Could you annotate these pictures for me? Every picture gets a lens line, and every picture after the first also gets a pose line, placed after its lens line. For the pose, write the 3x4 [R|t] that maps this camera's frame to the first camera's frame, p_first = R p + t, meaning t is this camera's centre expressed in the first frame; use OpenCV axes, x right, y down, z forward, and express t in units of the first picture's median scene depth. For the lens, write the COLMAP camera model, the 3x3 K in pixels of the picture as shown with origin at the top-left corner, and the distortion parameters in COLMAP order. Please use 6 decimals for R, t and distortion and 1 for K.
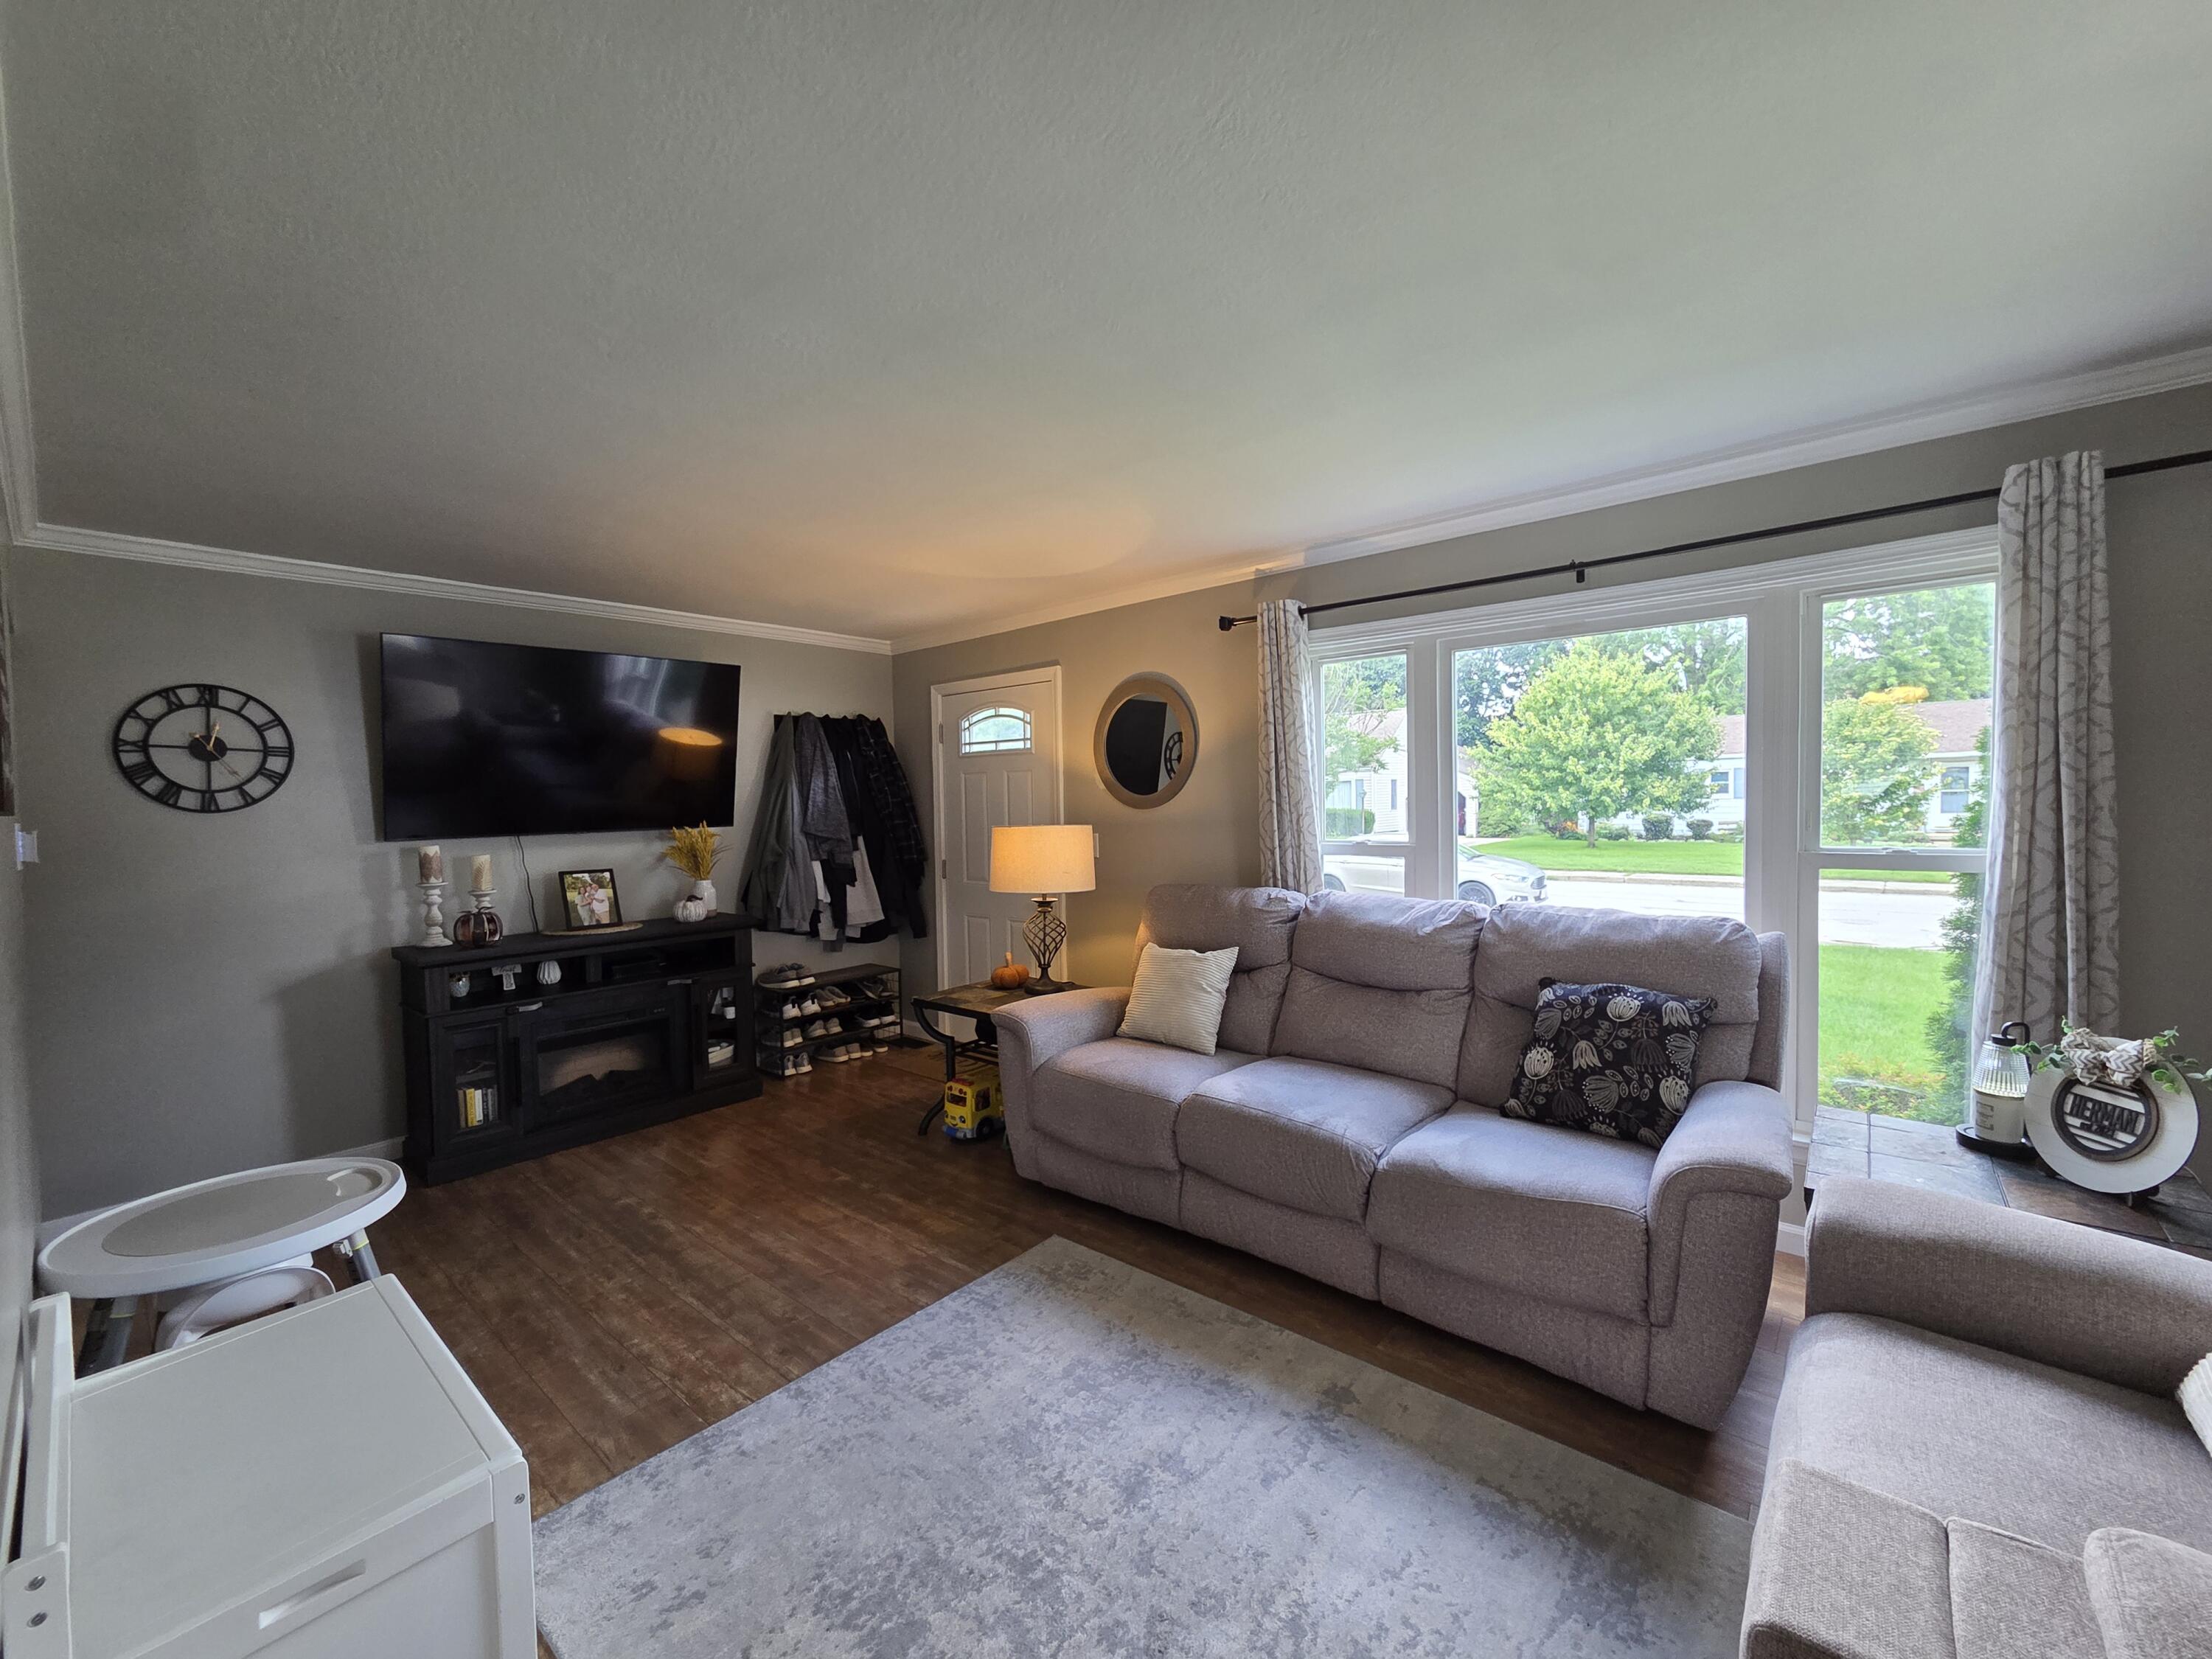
lens RADIAL K [[917.1, 0, 1097.5], [0, 917.1, 833.1], [0, 0, 1]] dist [0.004709, 0.000420]
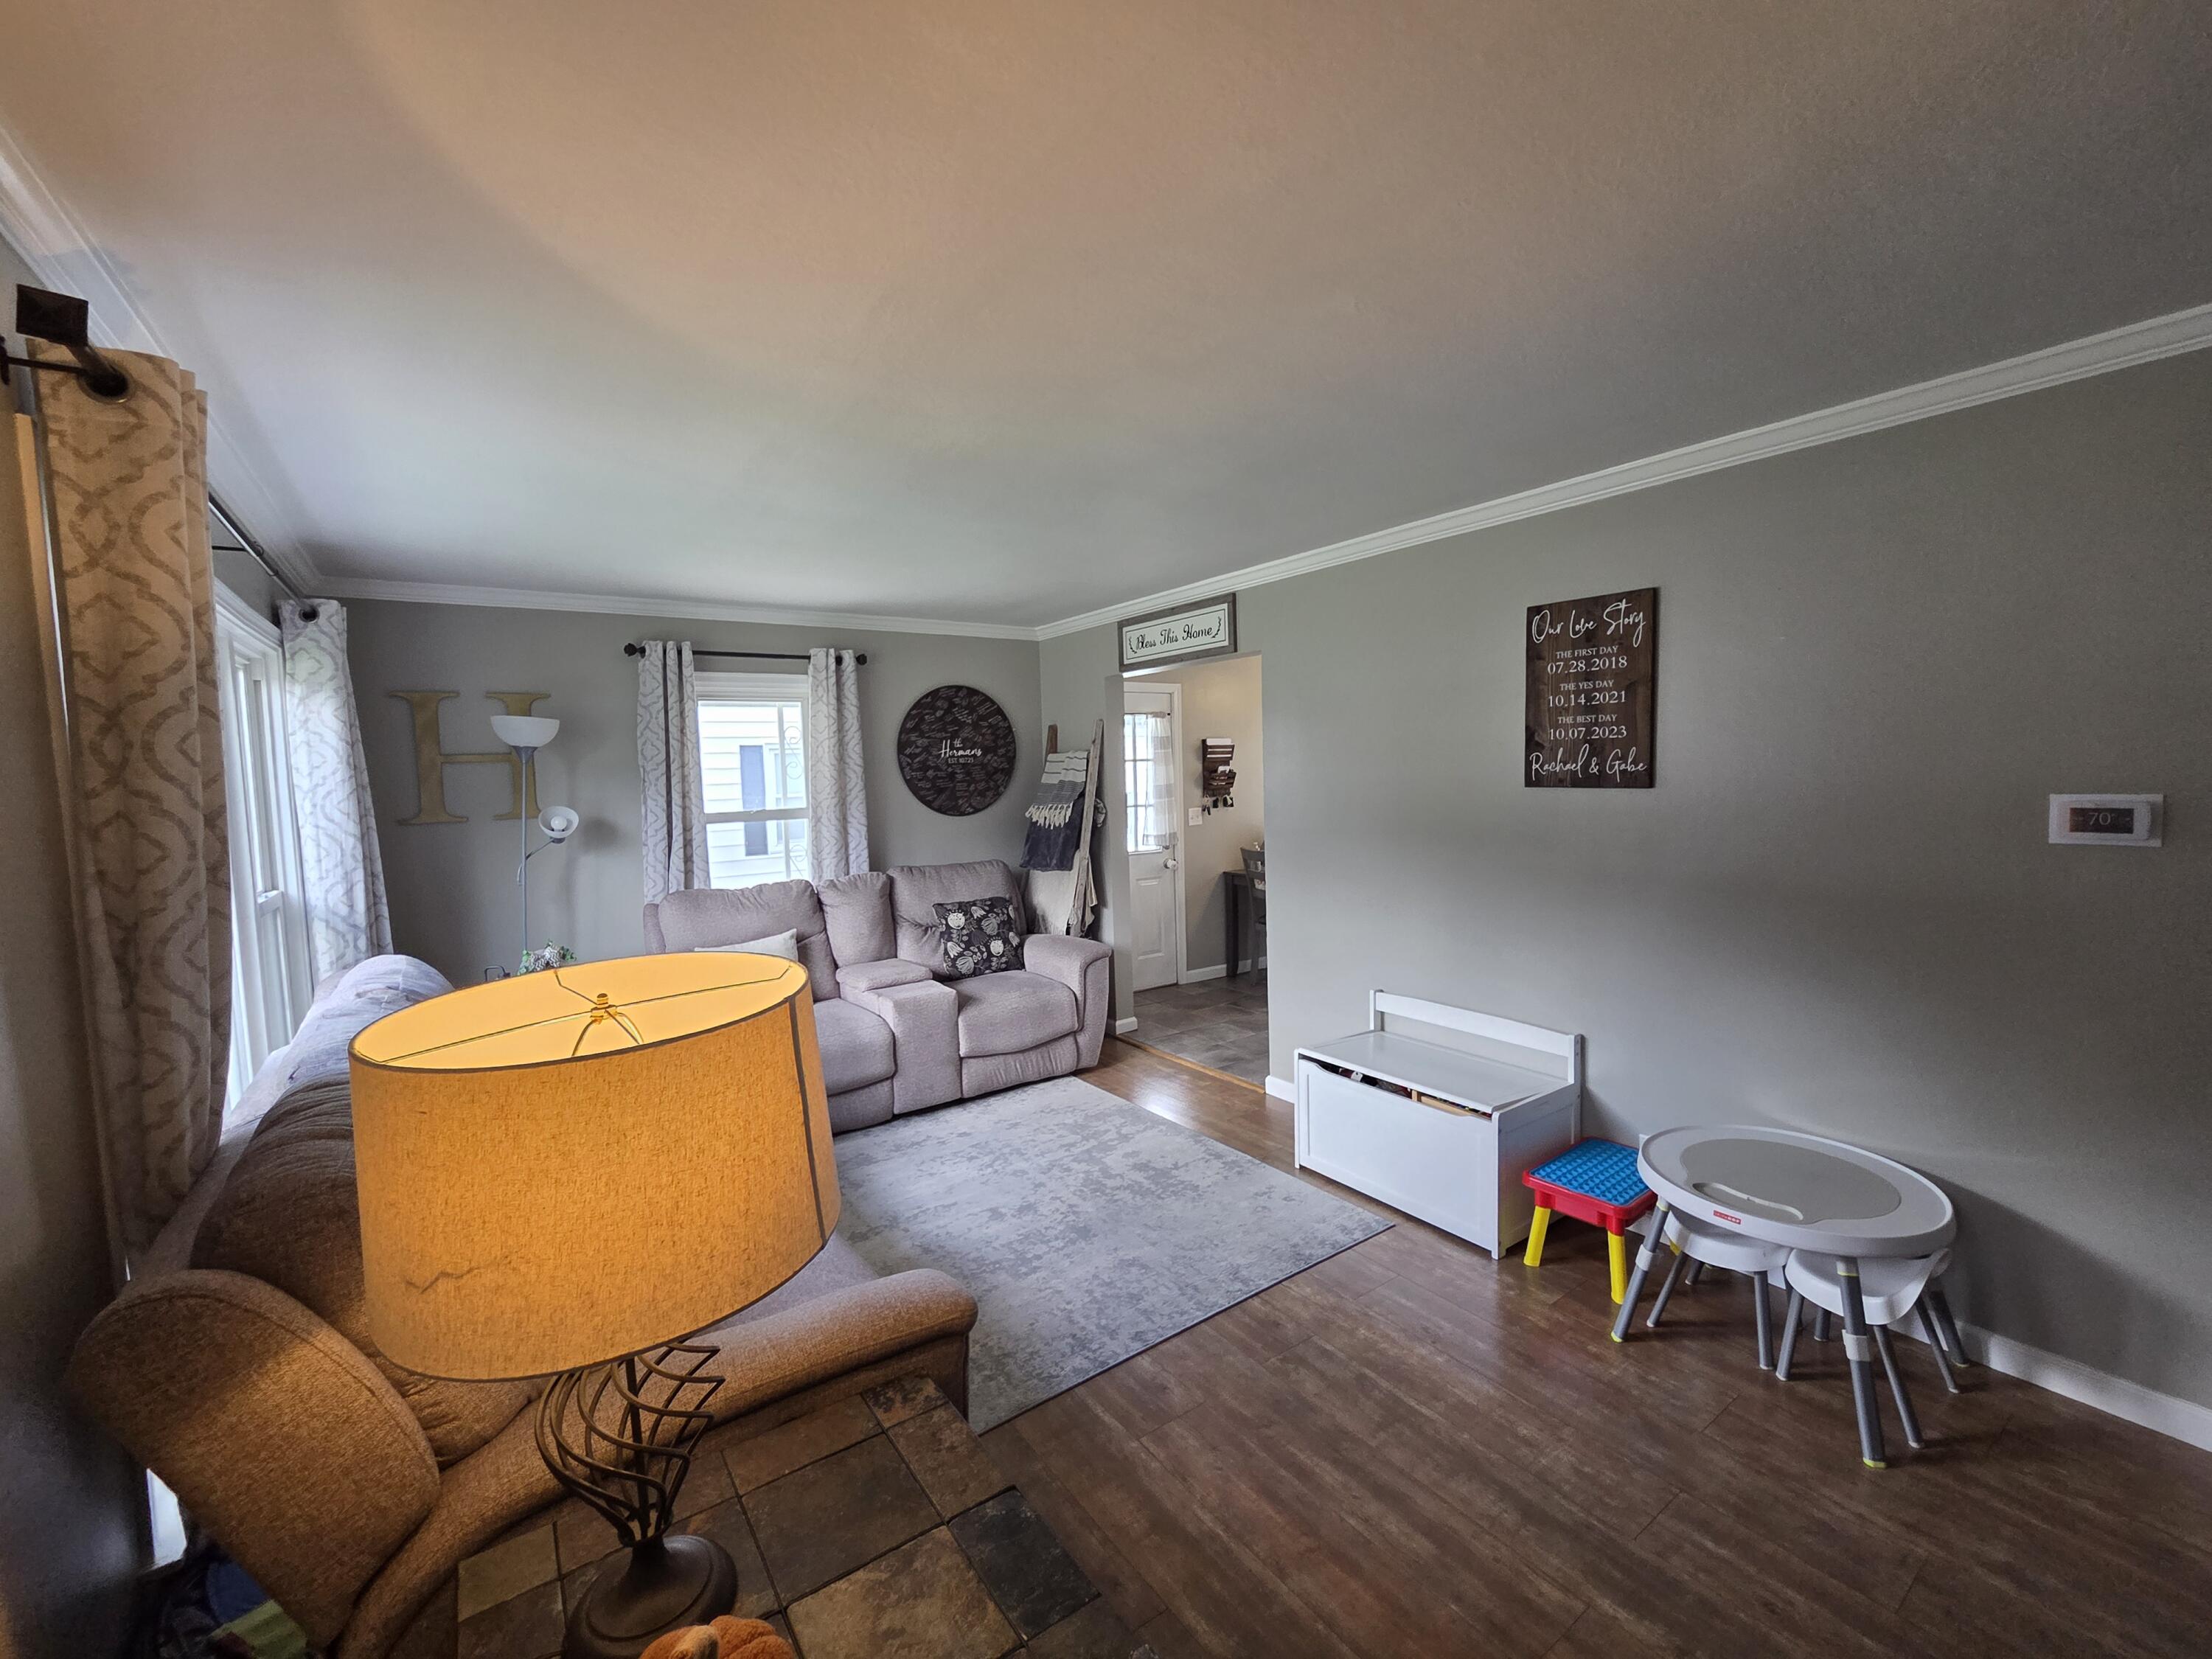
lens RADIAL K [[917.1, 0, 1097.5], [0, 917.1, 833.1], [0, 0, 1]] dist [0.004709, 0.000420]
pose [[-0.967934, 0.037074, 0.248453, -0.363090], [0.063665, 0.992962, 0.099862, -0.097566], [-0.243002, 0.112478, -0.963483, 1.706847]]
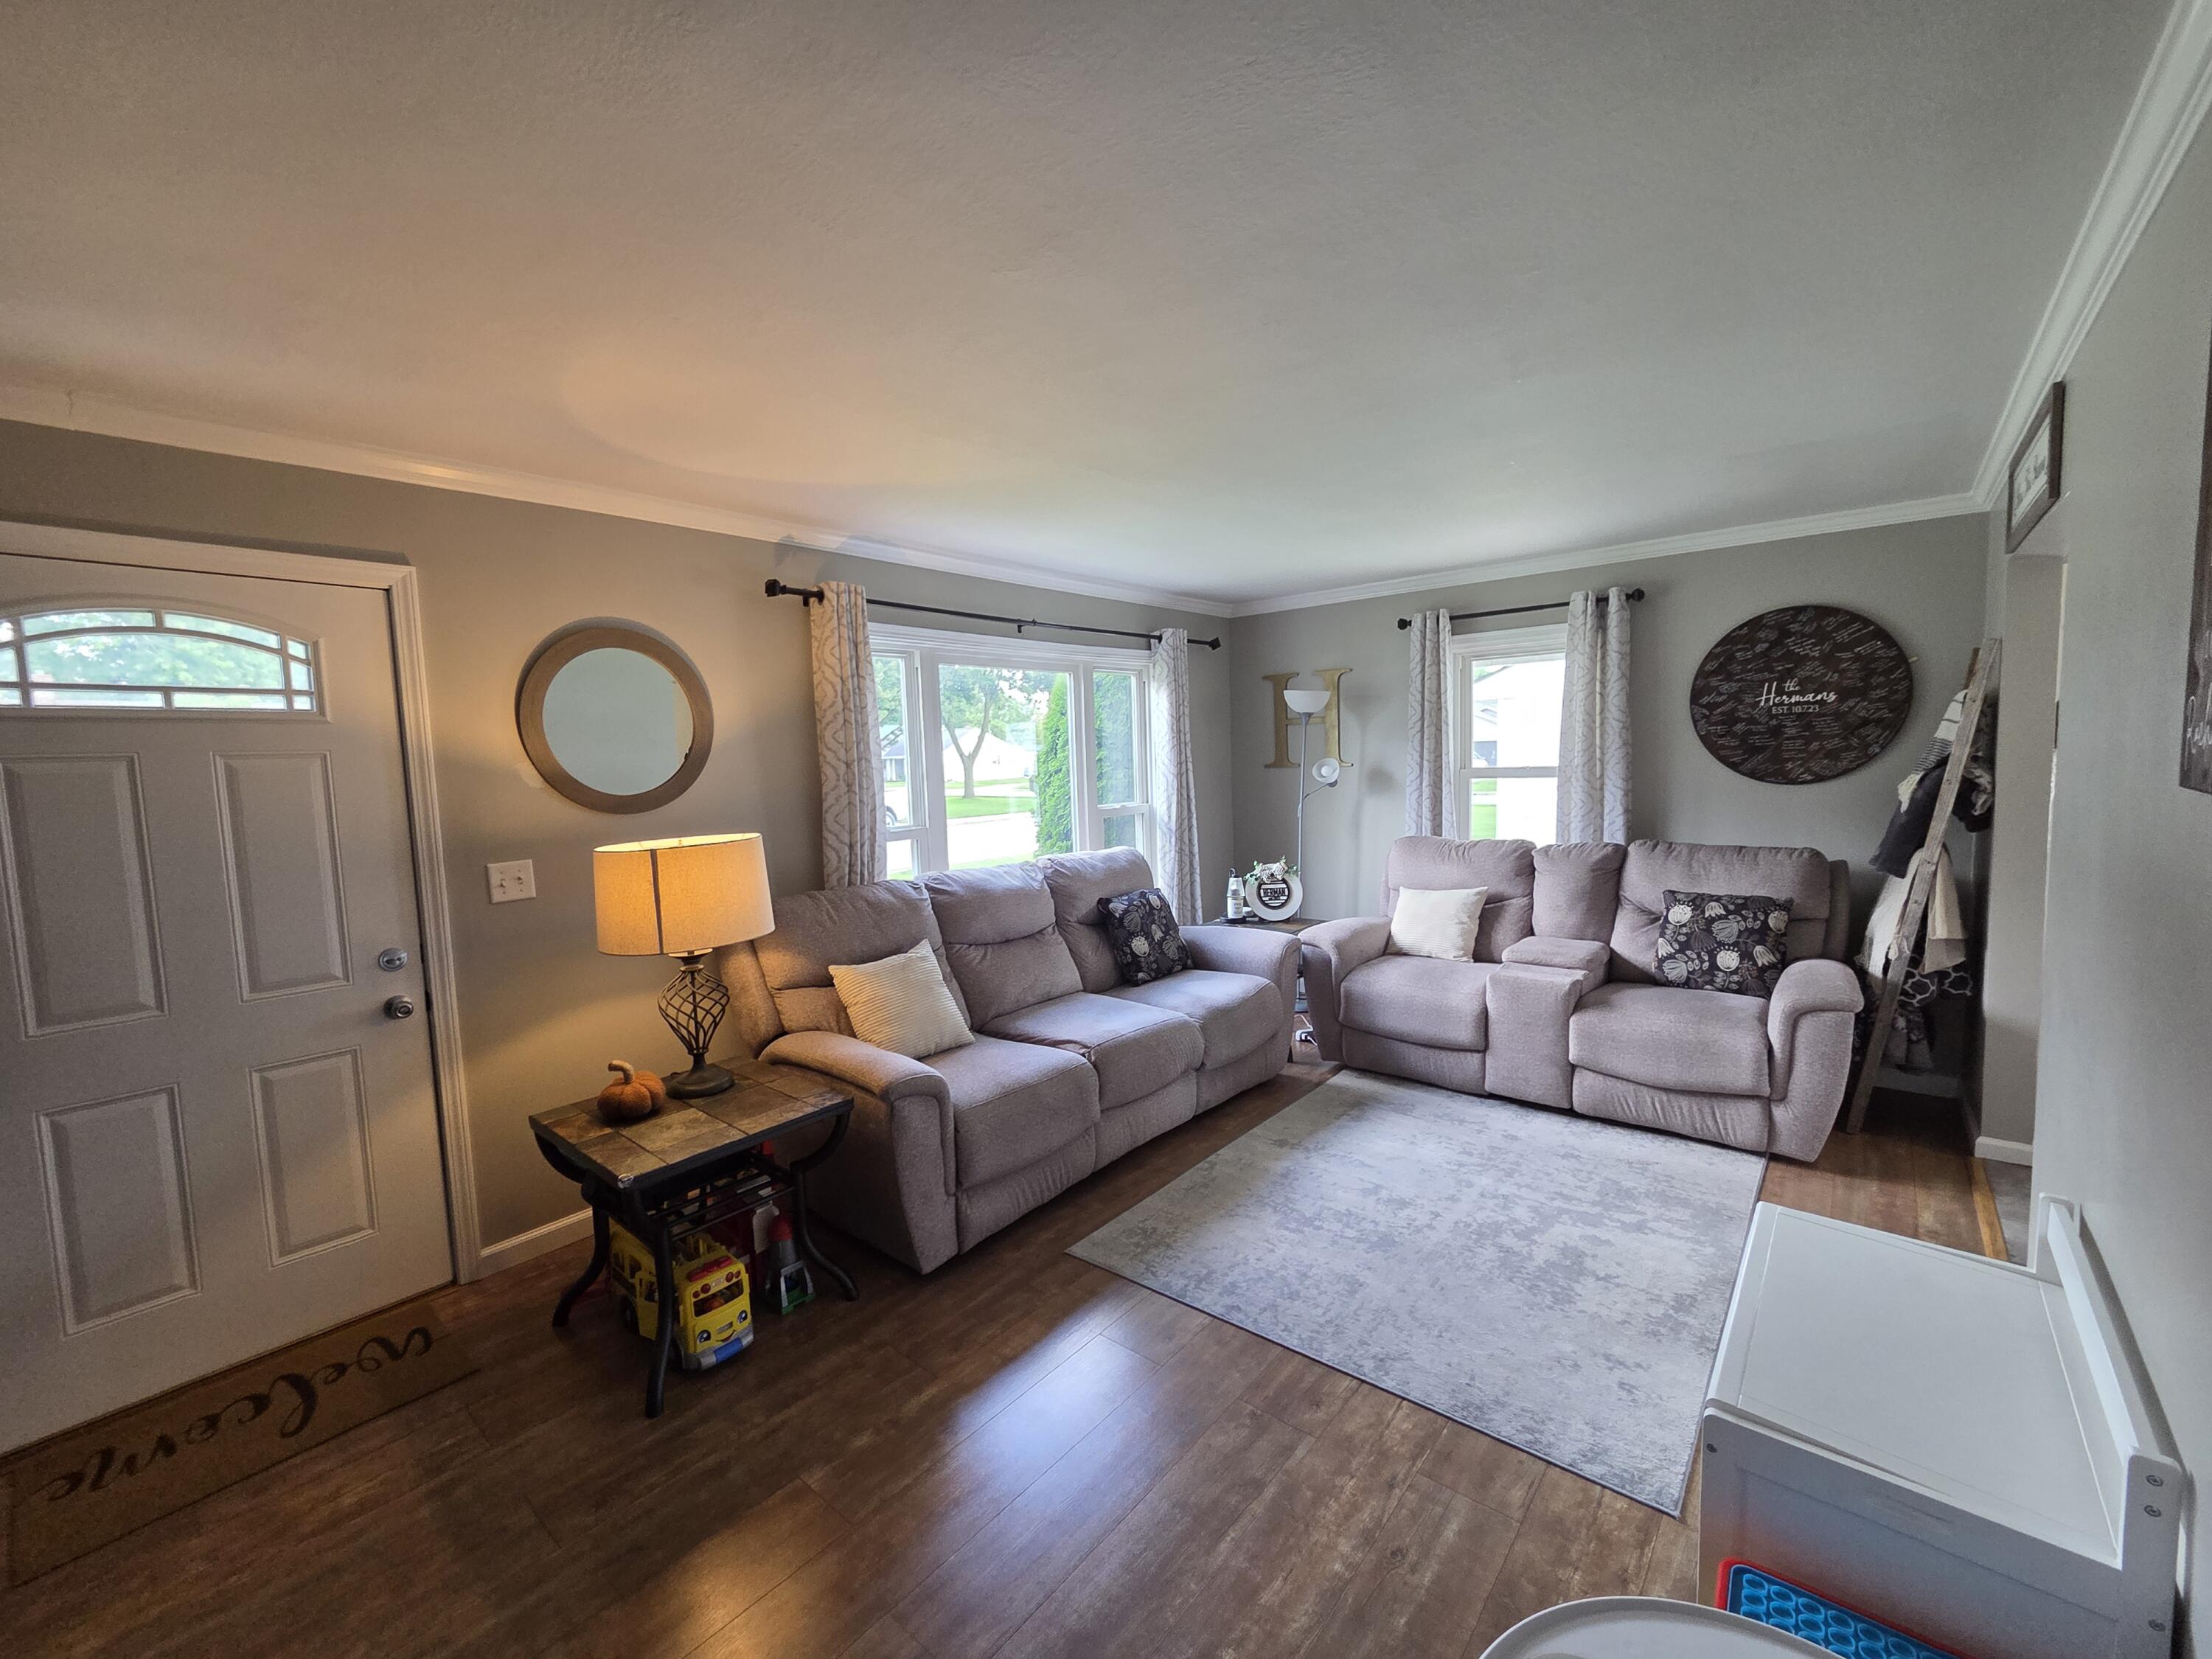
lens RADIAL K [[897.4, 0, 1103.2], [0, 897.4, 841.6], [0, 0, 1]] dist [0.001616, 0.000065]
pose [[-0.016390, -0.074705, 0.997071, -0.994916], [0.069205, 0.994729, 0.075667, -0.050499], [-0.997468, 0.070242, -0.011133, 1.003432]]
